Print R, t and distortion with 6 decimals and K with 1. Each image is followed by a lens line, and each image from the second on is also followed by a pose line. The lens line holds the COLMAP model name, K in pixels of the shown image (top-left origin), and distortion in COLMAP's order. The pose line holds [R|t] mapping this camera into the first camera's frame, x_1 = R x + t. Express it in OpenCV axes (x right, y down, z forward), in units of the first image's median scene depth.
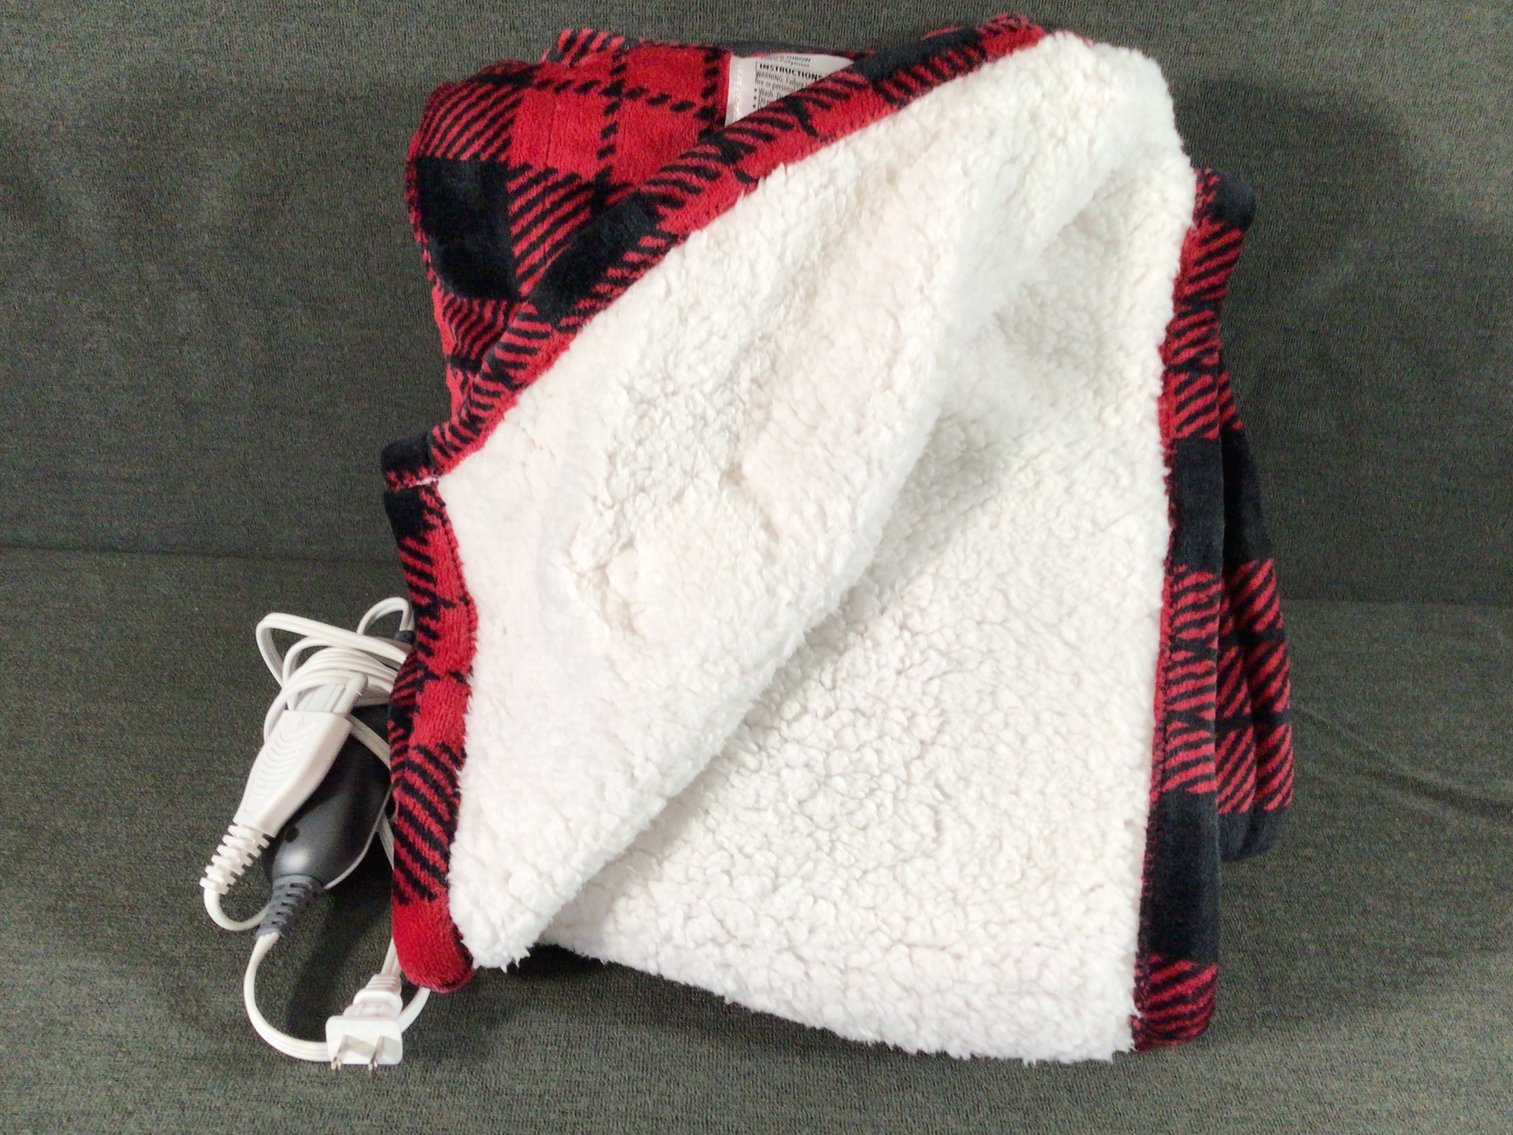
lens RADIAL K [[1397.8, 0, 748.1], [0, 1397.8, 561.9], [0, 0, 1]] dist [0.138966, -0.334195]
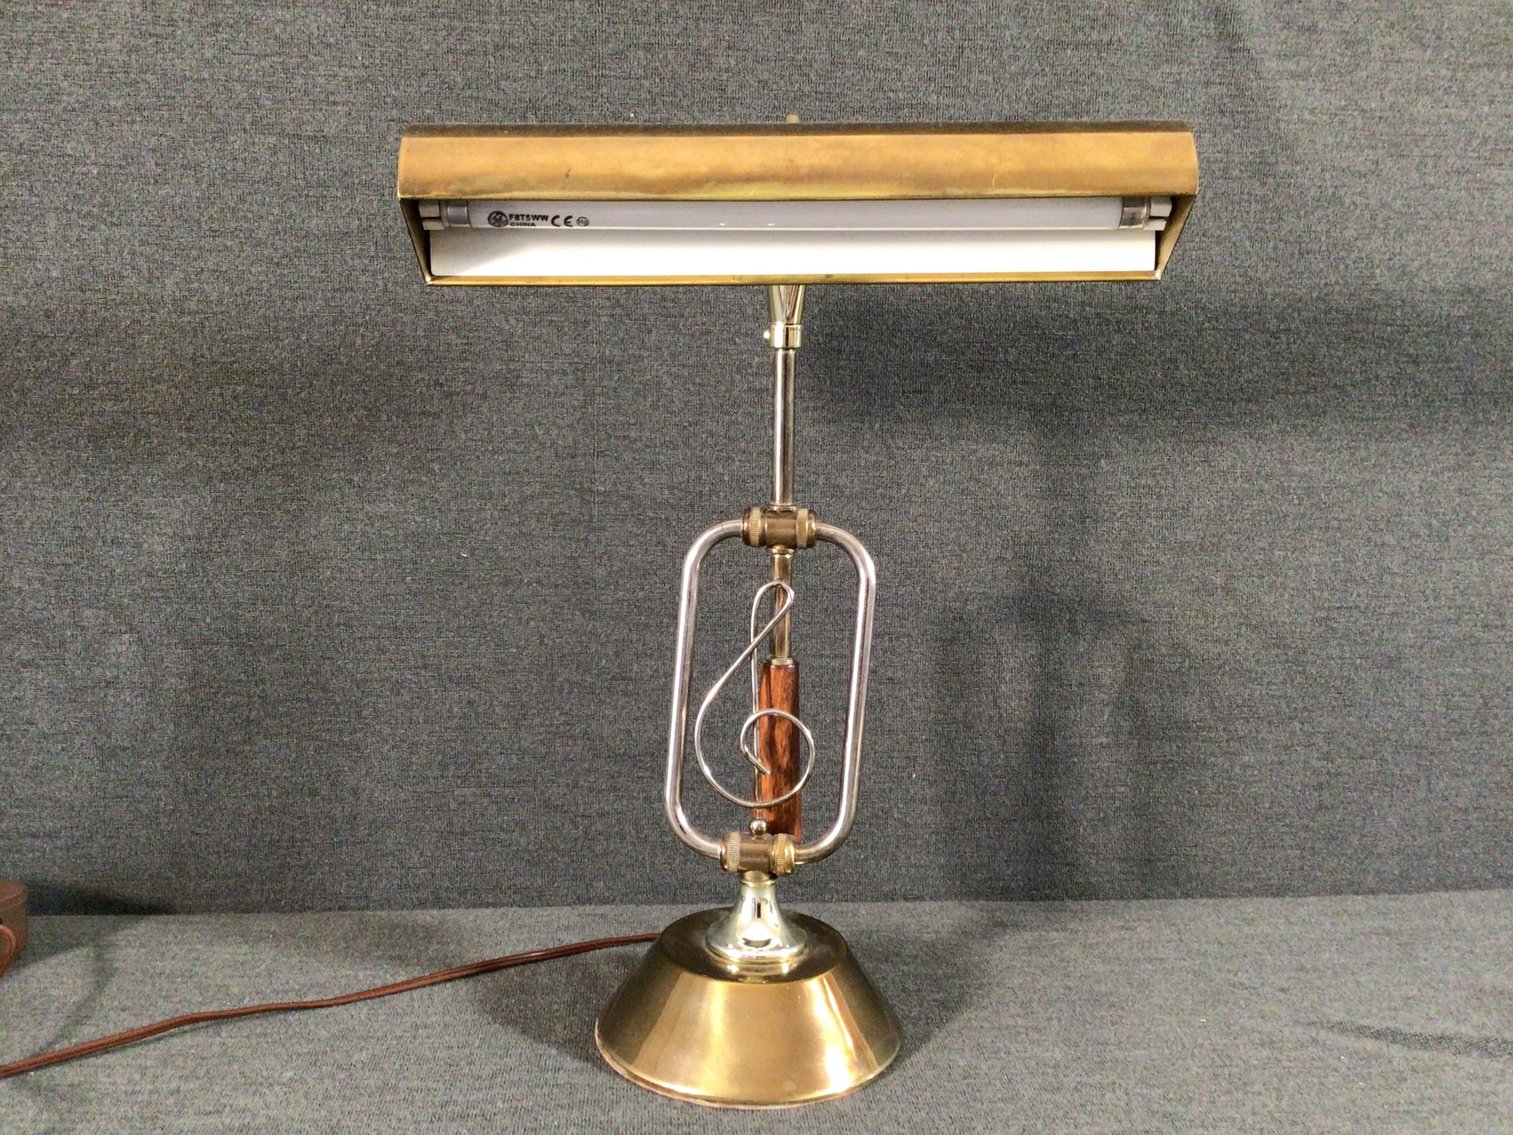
lens RADIAL K [[1397.8, 0, 748.1], [0, 1397.8, 561.9], [0, 0, 1]] dist [0.138966, -0.334195]
pose [[0.996761, -0.048110, 0.064445, 0.005556], [0.069895, 0.914598, -0.398278, 0.213768], [-0.039780, 0.401492, 0.914998, -0.005589]]
